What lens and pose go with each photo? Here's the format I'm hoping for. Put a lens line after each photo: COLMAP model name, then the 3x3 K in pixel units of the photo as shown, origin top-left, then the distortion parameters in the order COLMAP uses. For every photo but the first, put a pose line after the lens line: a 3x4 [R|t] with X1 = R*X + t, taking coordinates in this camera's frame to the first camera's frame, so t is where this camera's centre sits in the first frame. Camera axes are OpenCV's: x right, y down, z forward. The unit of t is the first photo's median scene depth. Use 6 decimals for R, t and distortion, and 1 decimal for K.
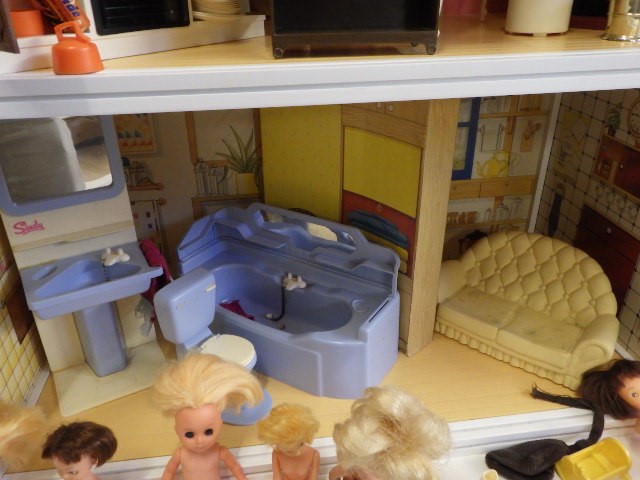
lens RADIAL K [[527.7, 0, 319.9], [0, 527.7, 240.5], [0, 0, 1]] dist [0.017672, -0.006230]
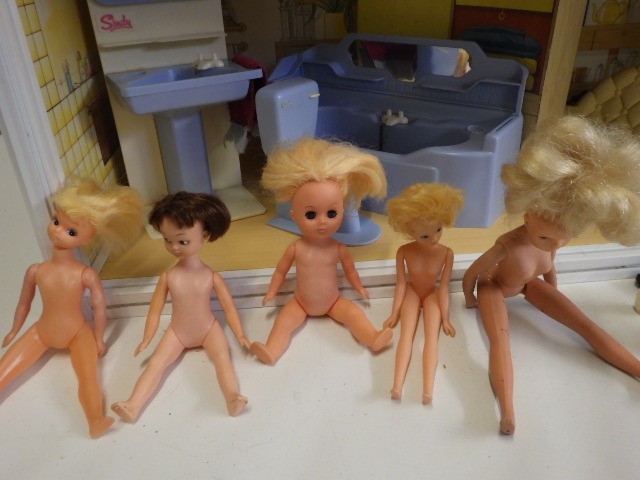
lens RADIAL K [[527.7, 0, 321.4], [0, 527.7, 238.9], [0, 0, 1]] dist [0.017672, -0.006230]
pose [[0.998678, 0.009121, -0.050595, -0.146356], [-0.008059, 0.999744, 0.021146, 0.309362], [0.050775, -0.020710, 0.998495, 0.105642]]
